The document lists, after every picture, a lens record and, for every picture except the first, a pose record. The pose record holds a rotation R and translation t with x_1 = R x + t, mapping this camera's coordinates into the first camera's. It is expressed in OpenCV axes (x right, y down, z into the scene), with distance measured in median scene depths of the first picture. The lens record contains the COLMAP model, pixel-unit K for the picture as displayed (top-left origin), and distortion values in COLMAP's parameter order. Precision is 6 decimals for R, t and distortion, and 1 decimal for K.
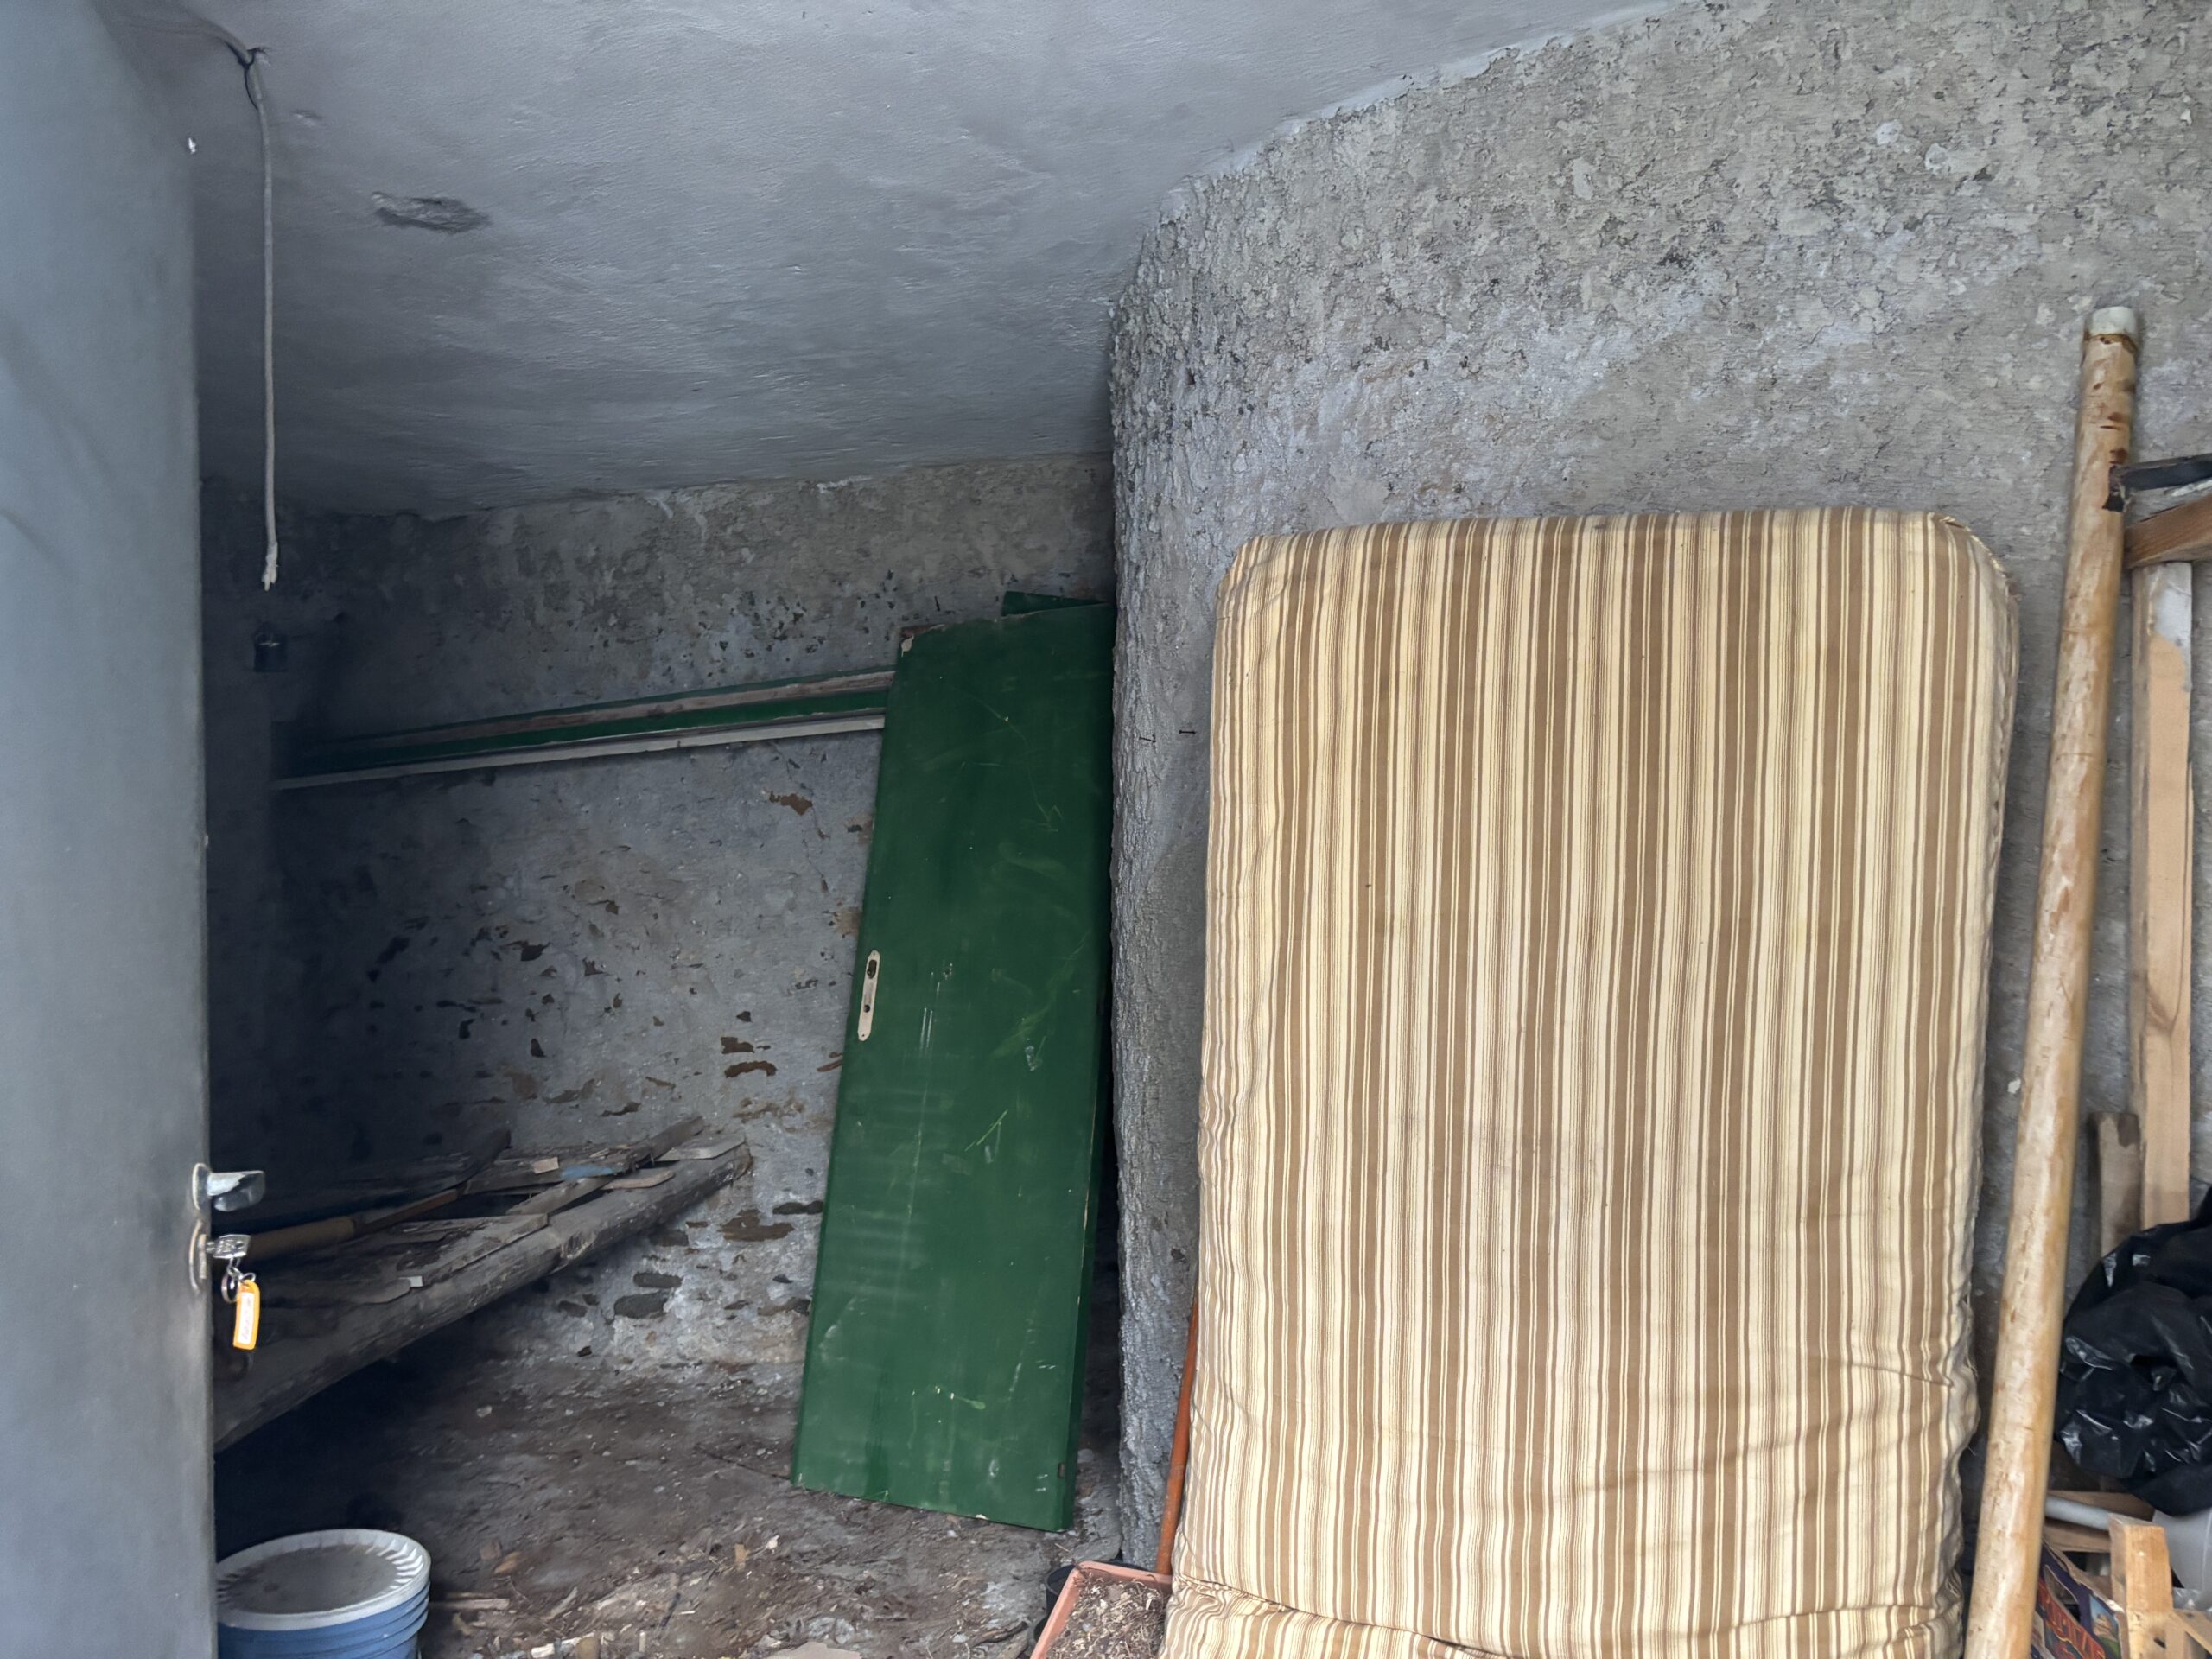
lens RADIAL K [[1659.7, 0, 1106.6], [0, 1659.7, 832.7], [0, 0, 1]] dist [0.023814, -0.017293]
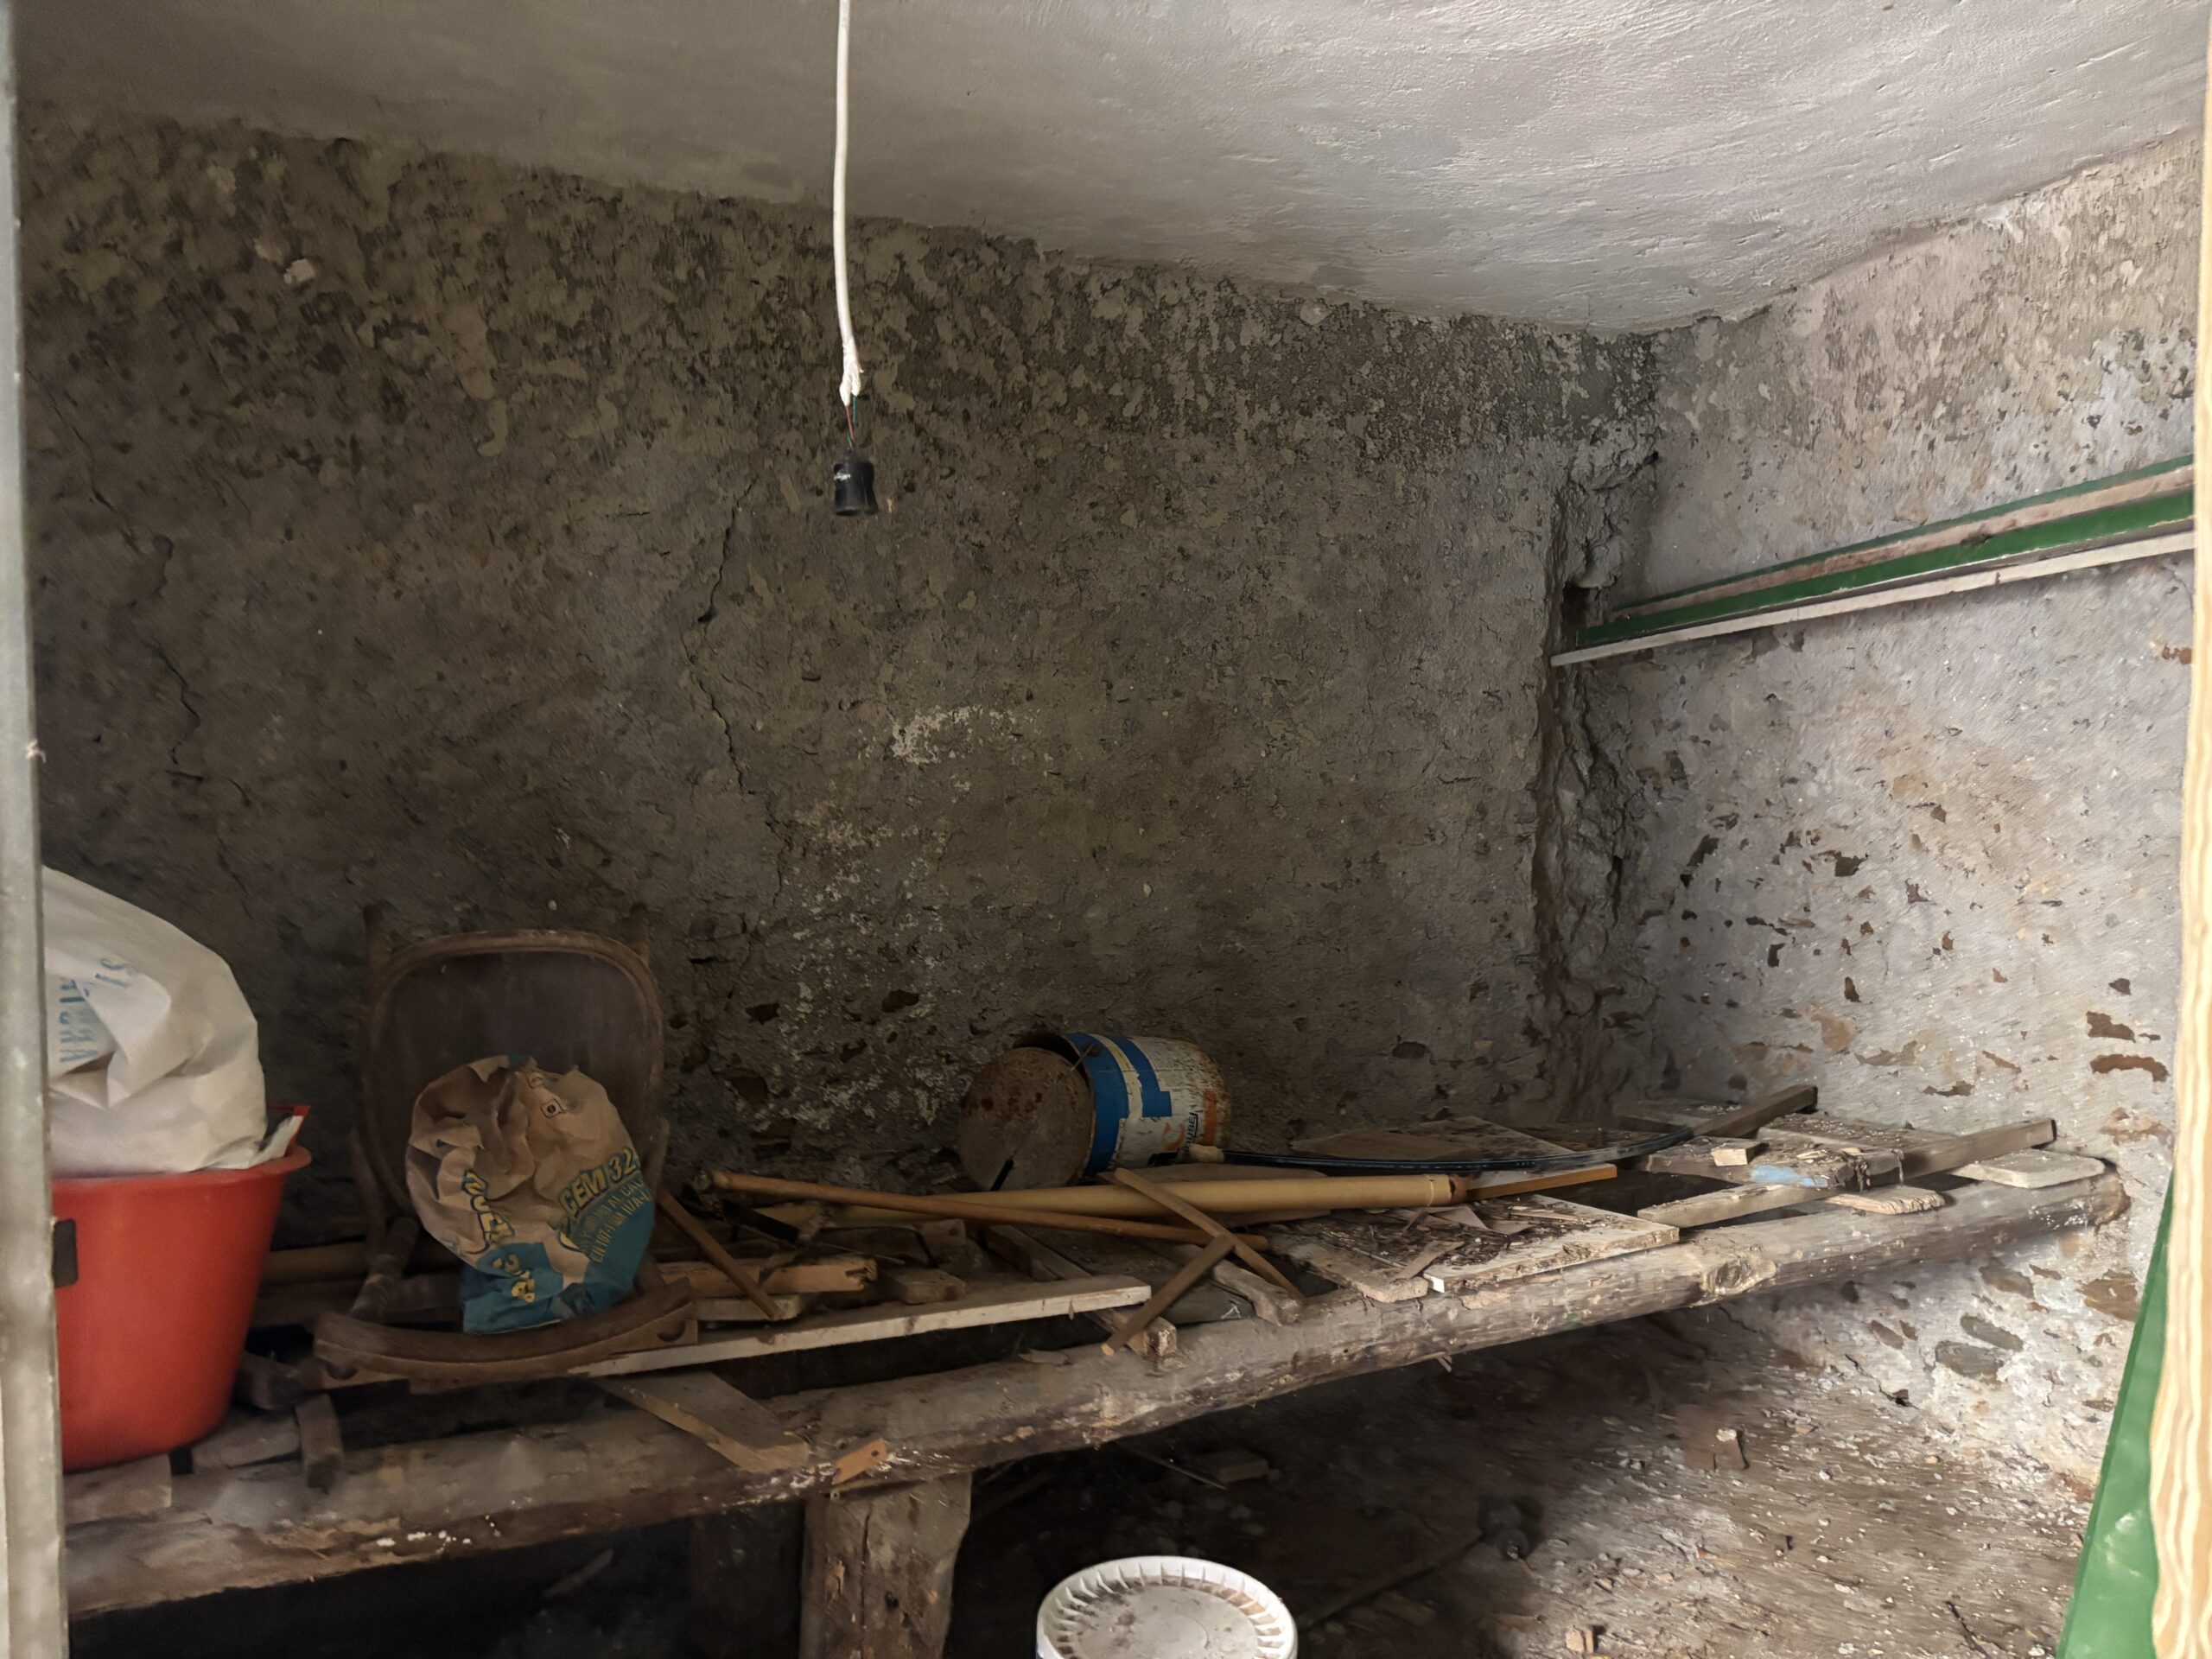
lens RADIAL K [[1659.7, 0, 1105.1], [0, 1659.7, 831.3], [0, 0, 1]] dist [0.023814, -0.017293]
pose [[0.581827, 0.049204, -0.811823, 0.083479], [0.011219, 0.997588, 0.068504, -0.000911], [0.813235, -0.048965, 0.579872, 0.284923]]
